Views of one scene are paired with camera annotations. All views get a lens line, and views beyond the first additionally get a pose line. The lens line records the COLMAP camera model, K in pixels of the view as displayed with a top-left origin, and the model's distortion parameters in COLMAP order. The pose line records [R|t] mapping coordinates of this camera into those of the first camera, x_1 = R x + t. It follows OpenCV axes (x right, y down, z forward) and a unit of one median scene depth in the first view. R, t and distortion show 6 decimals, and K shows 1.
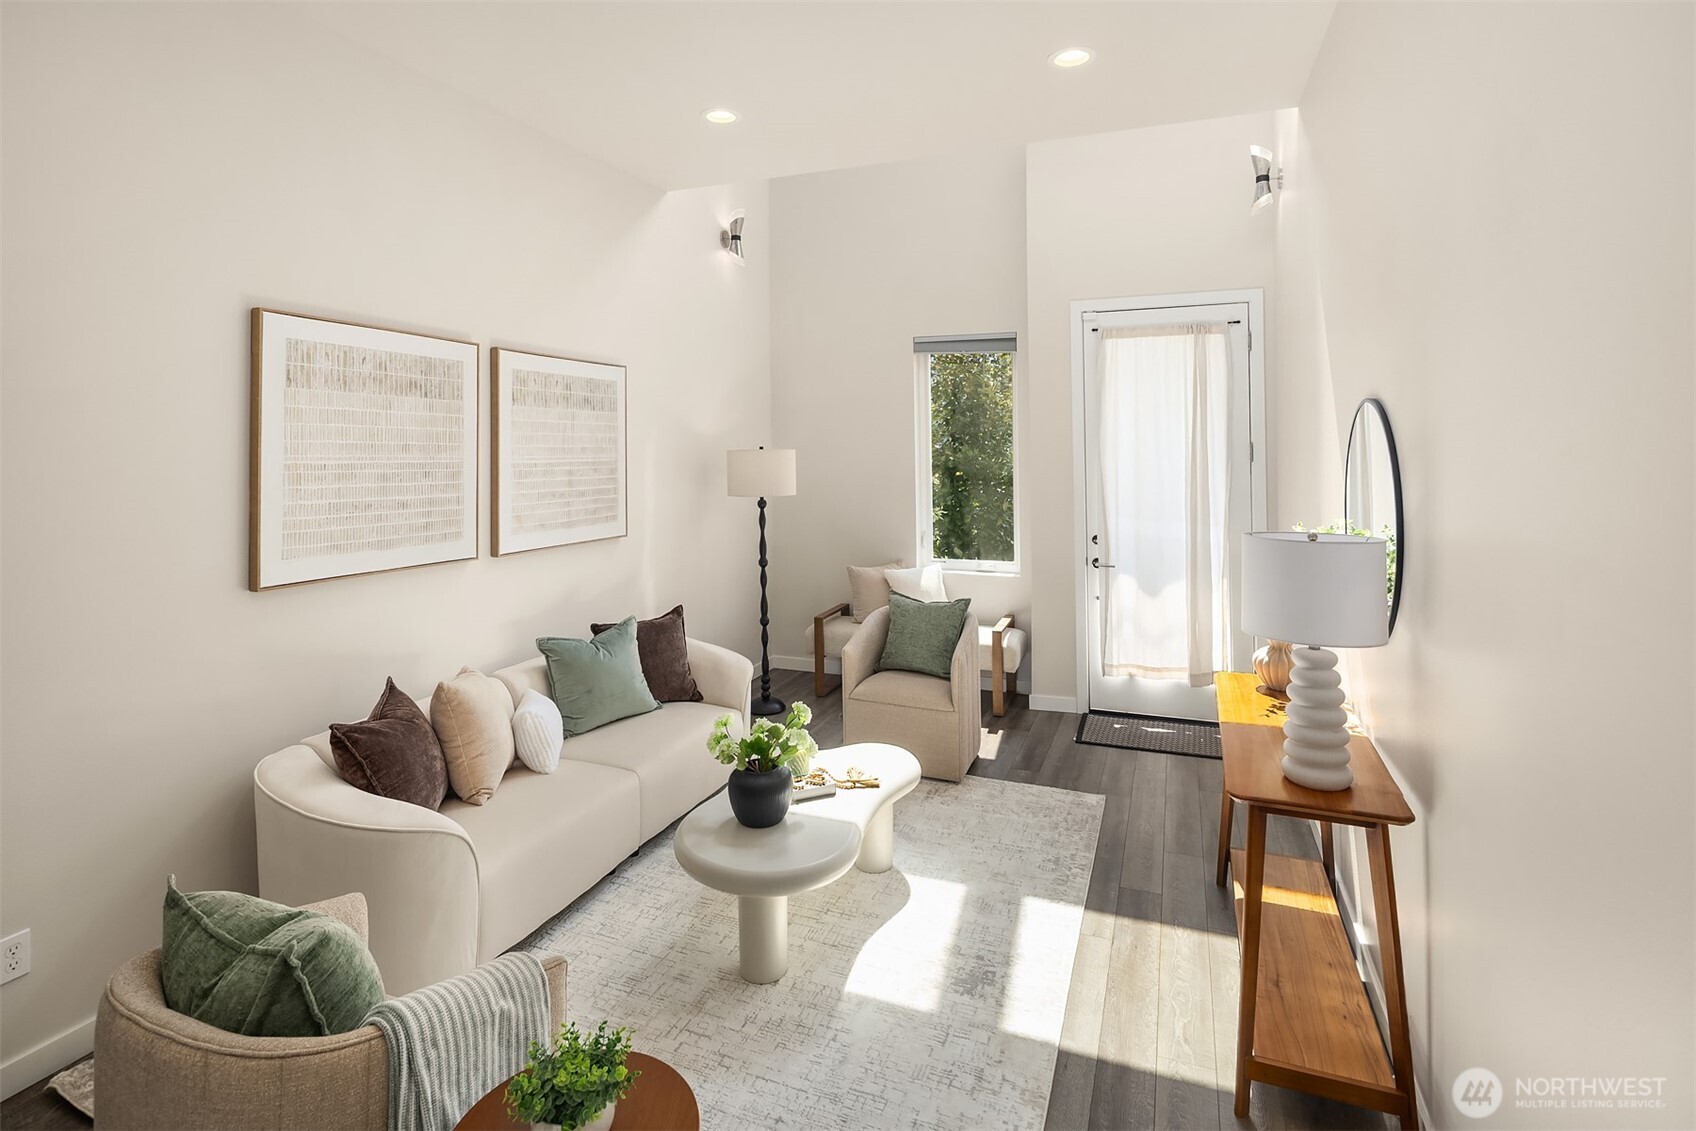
lens RADIAL K [[842.8, 0, 794.6], [0, 842.8, 416.9], [0, 0, 1]] dist [0.000297, -0.002135]
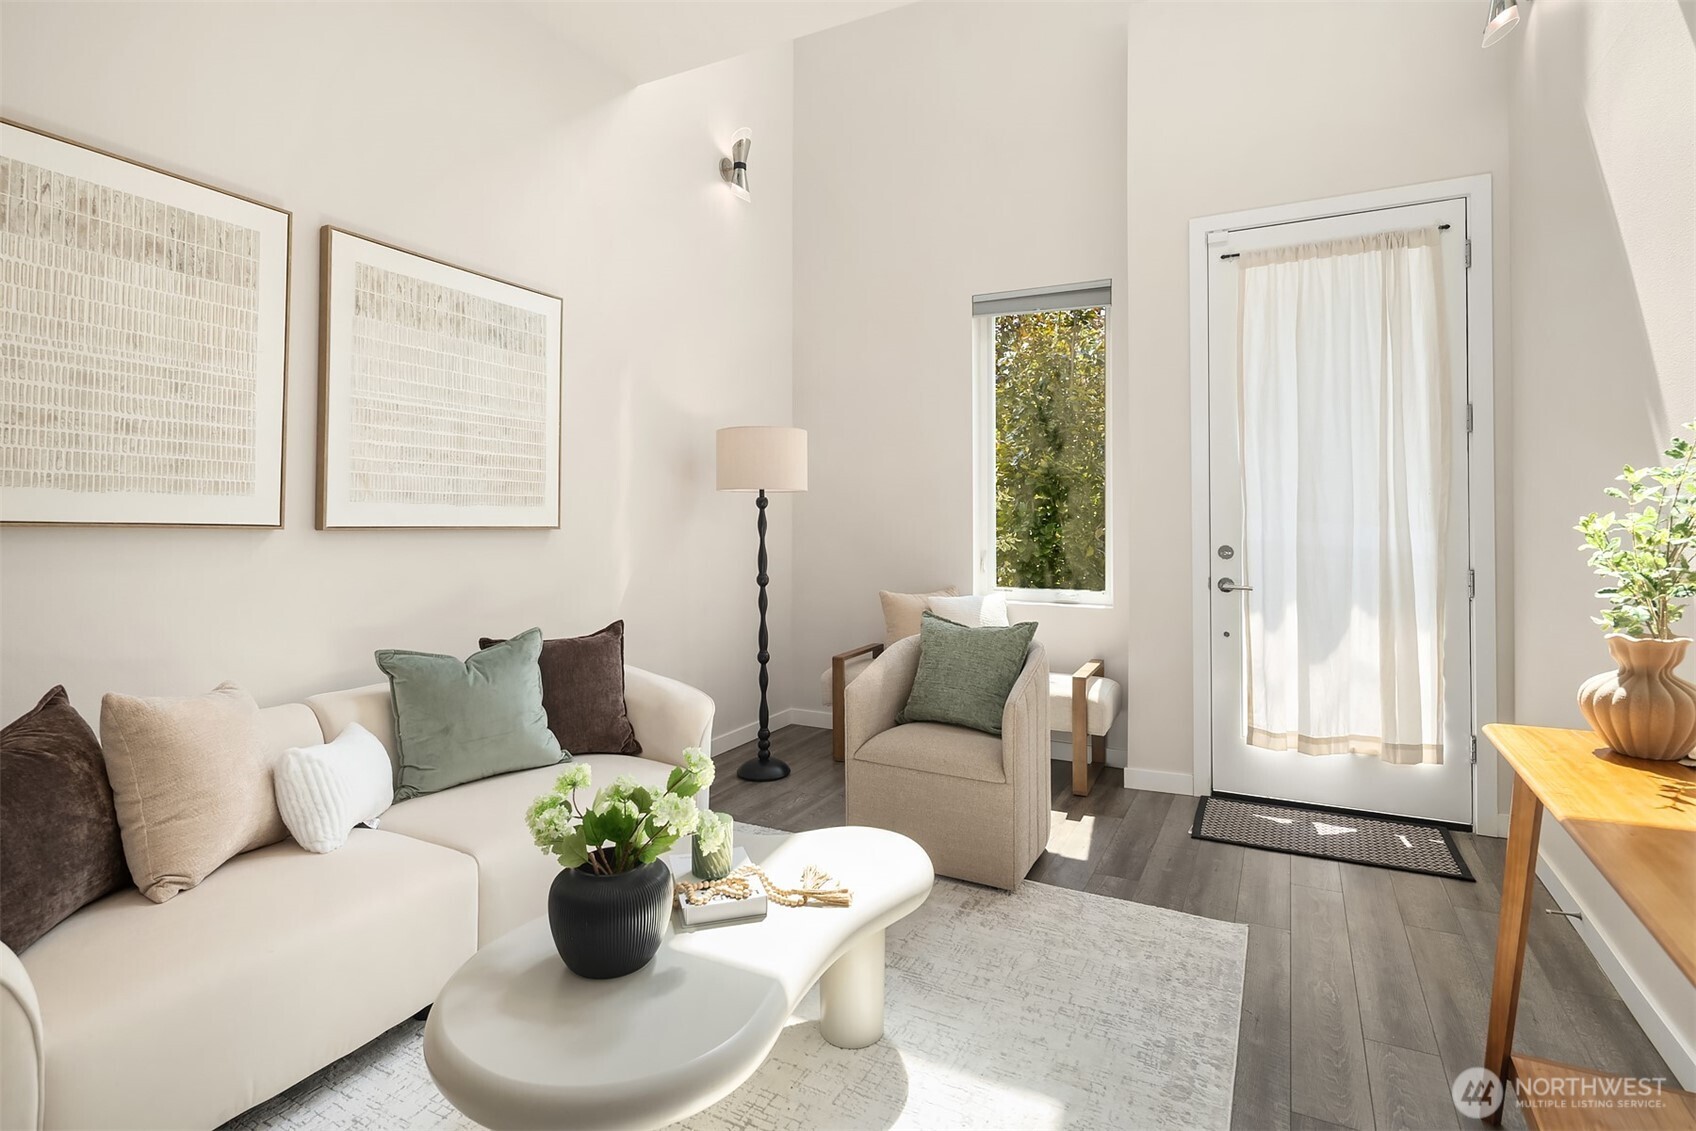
lens RADIAL K [[842.8, 0, 803.6], [0, 842.8, 499.4], [0, 0, 1]] dist [0.000297, -0.002135]
pose [[0.995445, 0.008167, -0.094985, 0.086294], [-0.007273, 0.999926, 0.009749, 0.114016], [0.095057, -0.009014, 0.995431, 0.309250]]
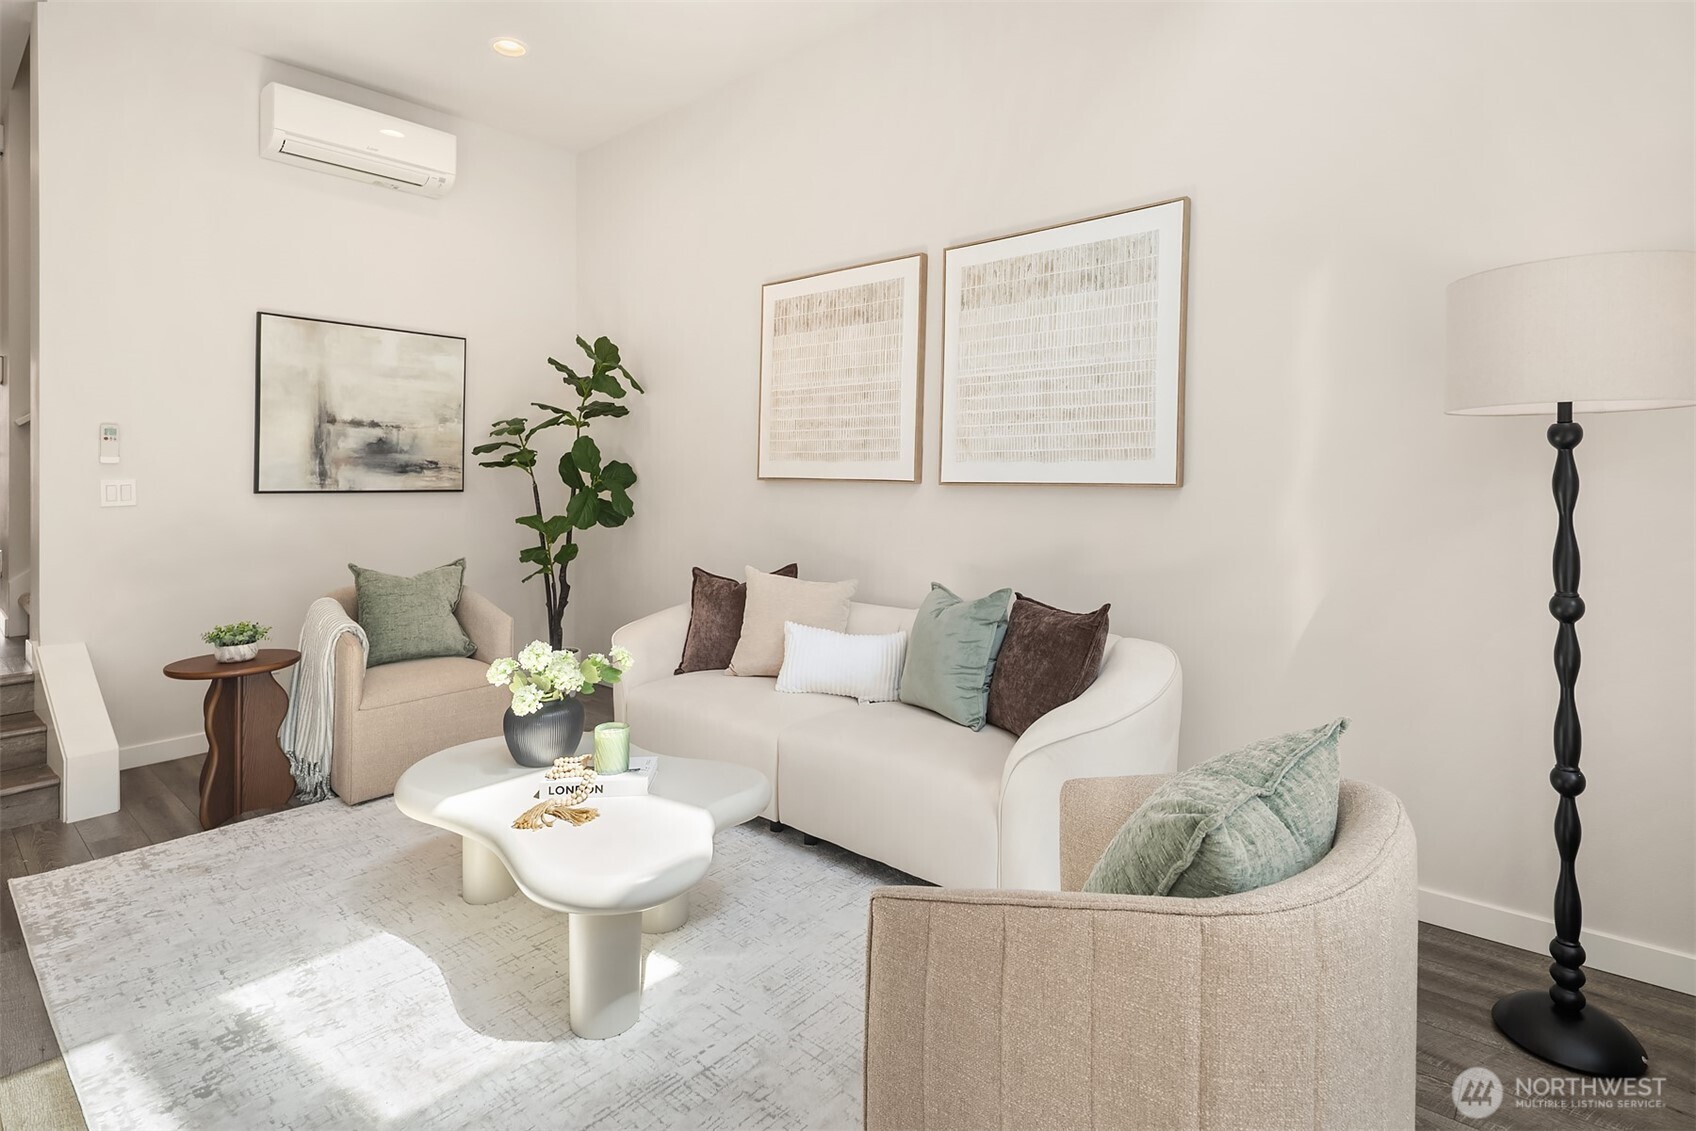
lens RADIAL K [[842.8, 0, 864.1], [0, 842.8, 468.5], [0, 0, 1]] dist [0.000297, -0.002135]
pose [[-0.287562, -0.021620, -0.957518, 0.447954], [0.020727, 0.999371, -0.028790, 0.149382], [0.957538, -0.028126, -0.286933, 1.019091]]
